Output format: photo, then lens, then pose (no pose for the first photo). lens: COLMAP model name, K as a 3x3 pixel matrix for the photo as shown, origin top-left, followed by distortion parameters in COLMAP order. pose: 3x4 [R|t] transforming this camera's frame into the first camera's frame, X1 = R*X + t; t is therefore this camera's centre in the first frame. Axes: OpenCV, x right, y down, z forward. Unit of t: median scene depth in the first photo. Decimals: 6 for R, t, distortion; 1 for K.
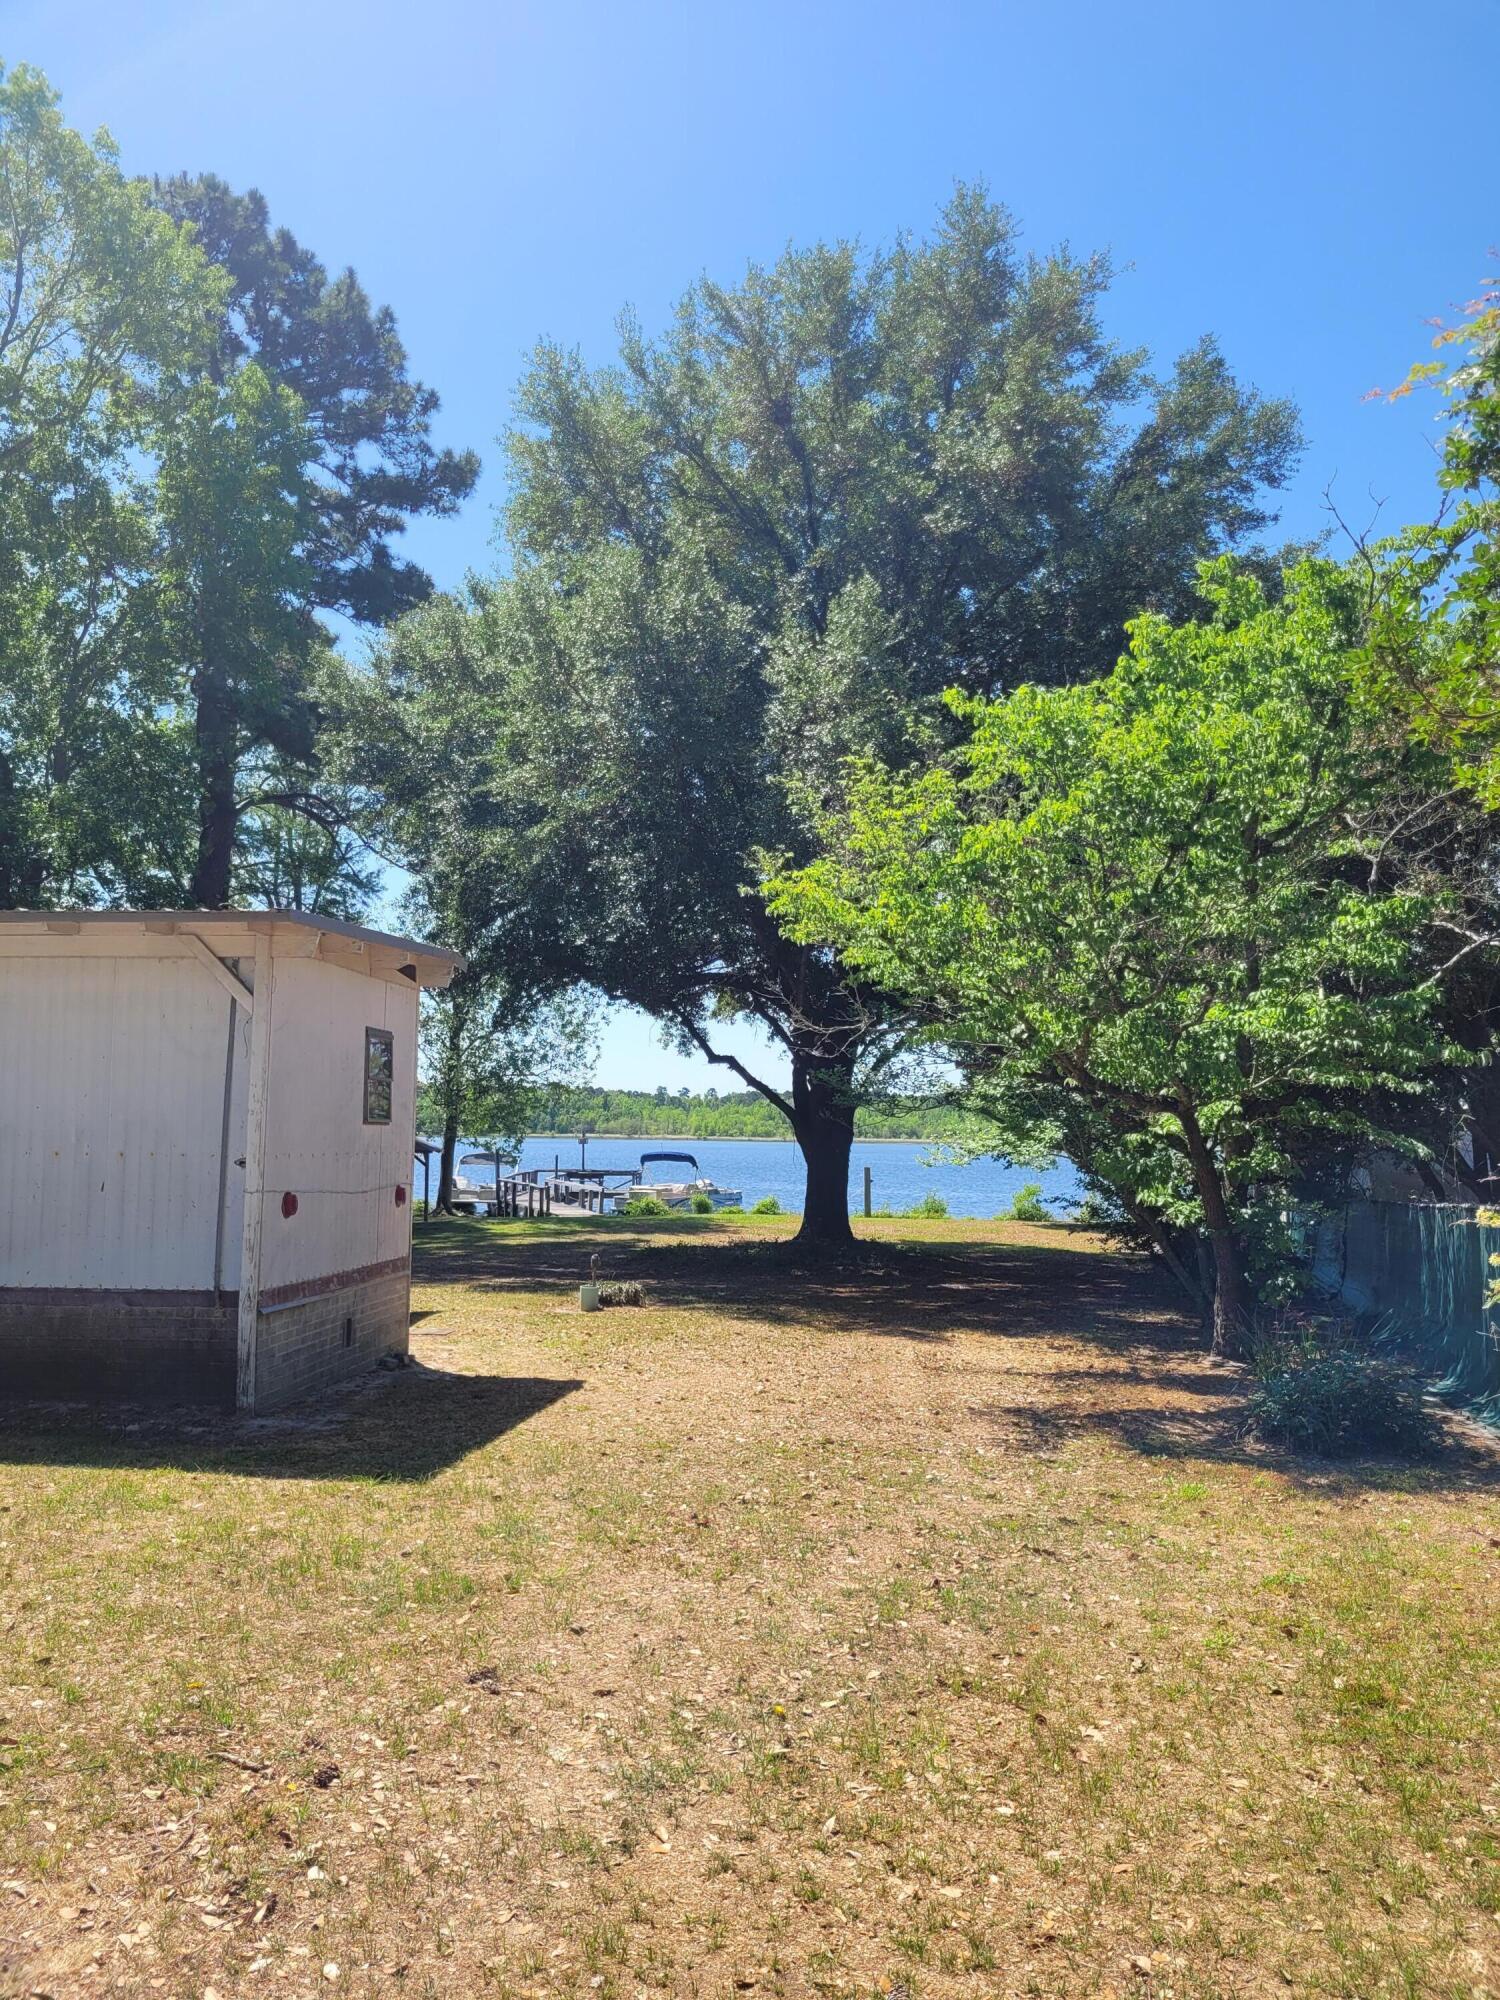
lens RADIAL K [[1517.0, 0, 763.7], [0, 1517.0, 1033.6], [0, 0, 1]] dist [0.043647, -0.043124]
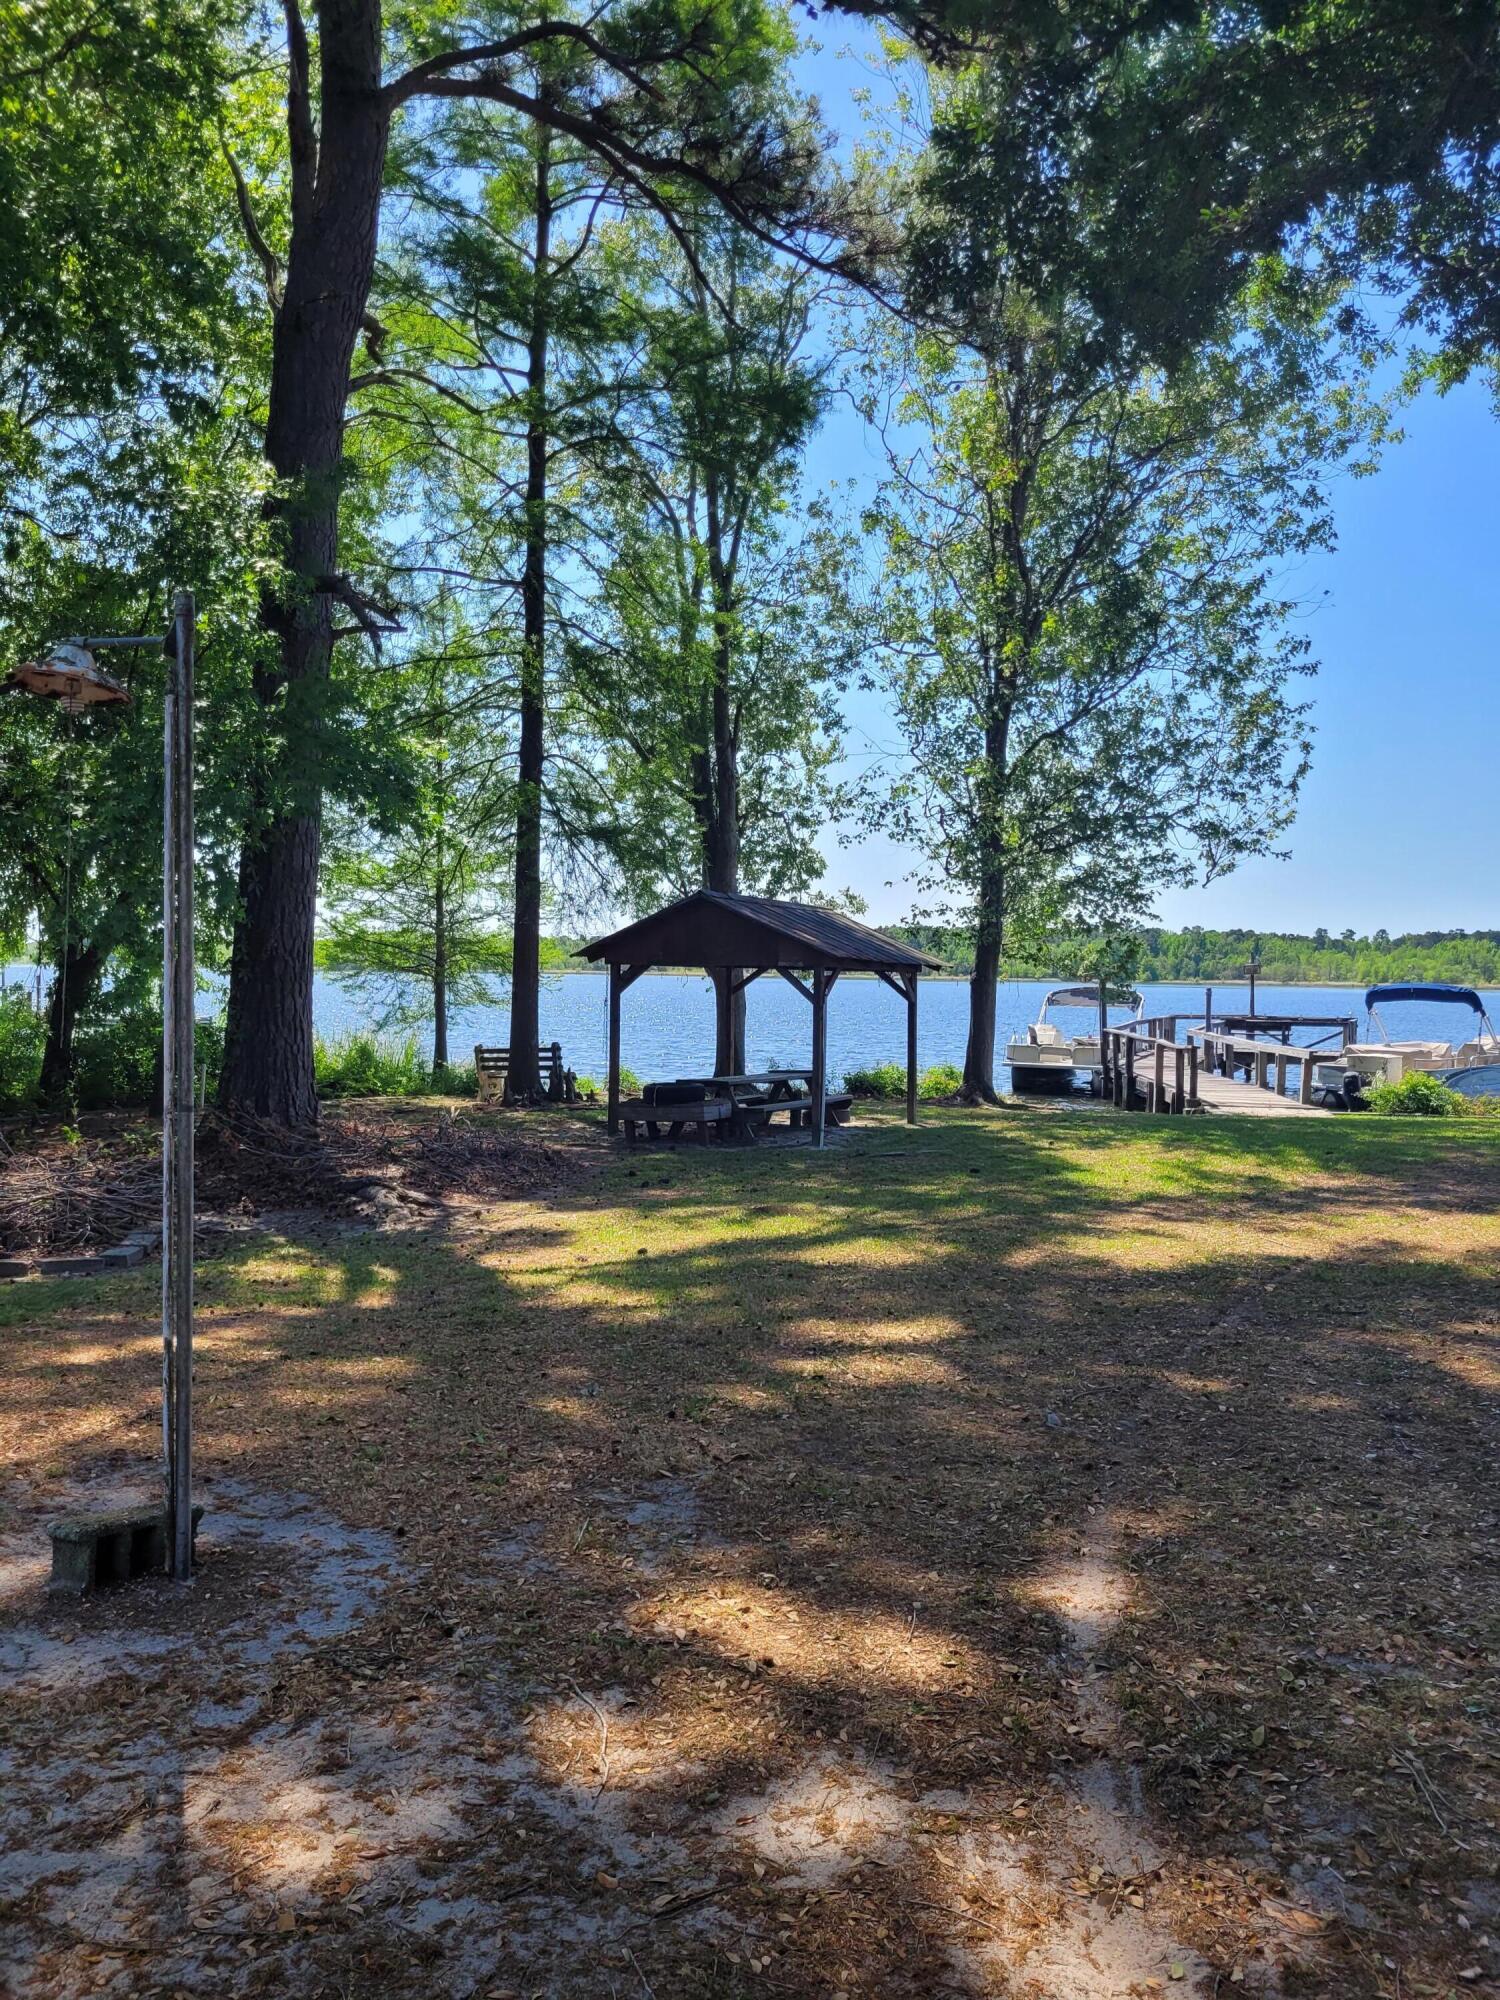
lens RADIAL K [[1517.0, 0, 763.7], [0, 1517.0, 1033.6], [0, 0, 1]] dist [0.043647, -0.043124]
pose [[0.915156, 0.012719, -0.402900, -0.054564], [0.027366, 0.995236, 0.093577, 0.035880], [0.402170, -0.096663, 0.910448, 0.383473]]
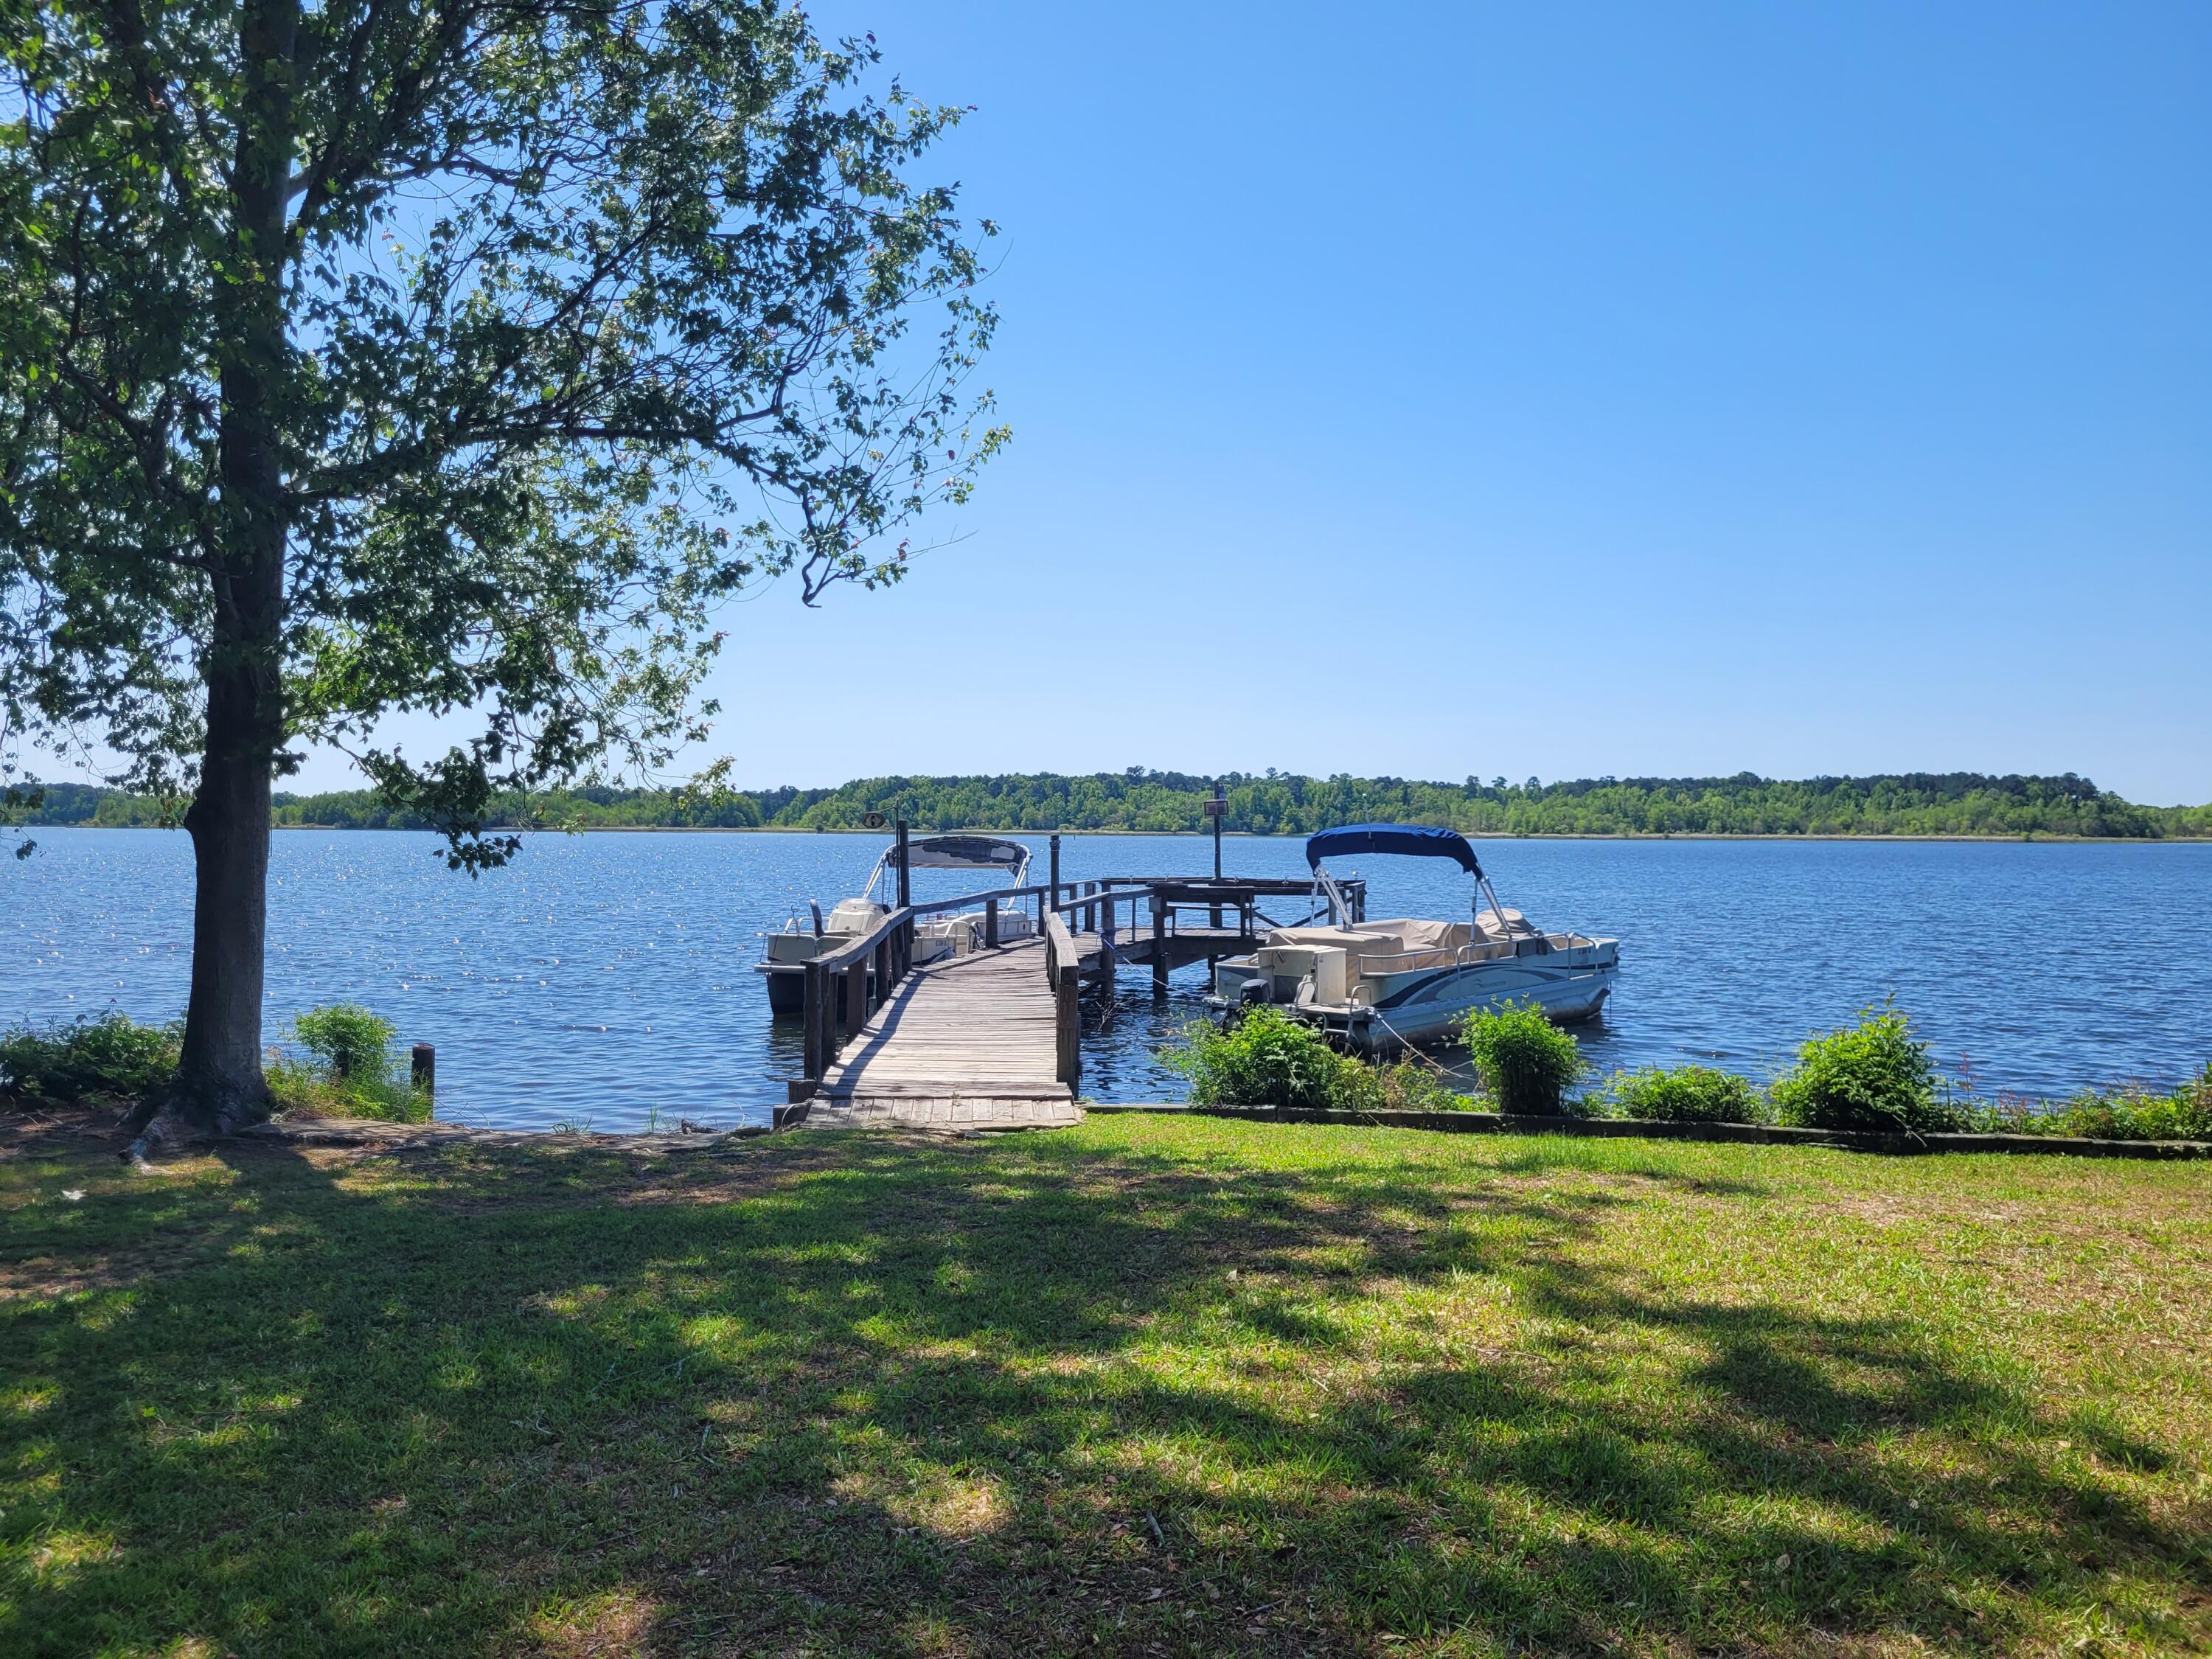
lens RADIAL K [[1656.5, 0, 1125.6], [0, 1656.5, 811.7], [0, 0, 1]] dist [0.043114, -0.039250]
pose [[0.962204, -0.012998, -0.272018, -0.018753], [0.027149, 0.998463, 0.048326, 0.053104], [0.270972, -0.053885, 0.961078, 0.608015]]
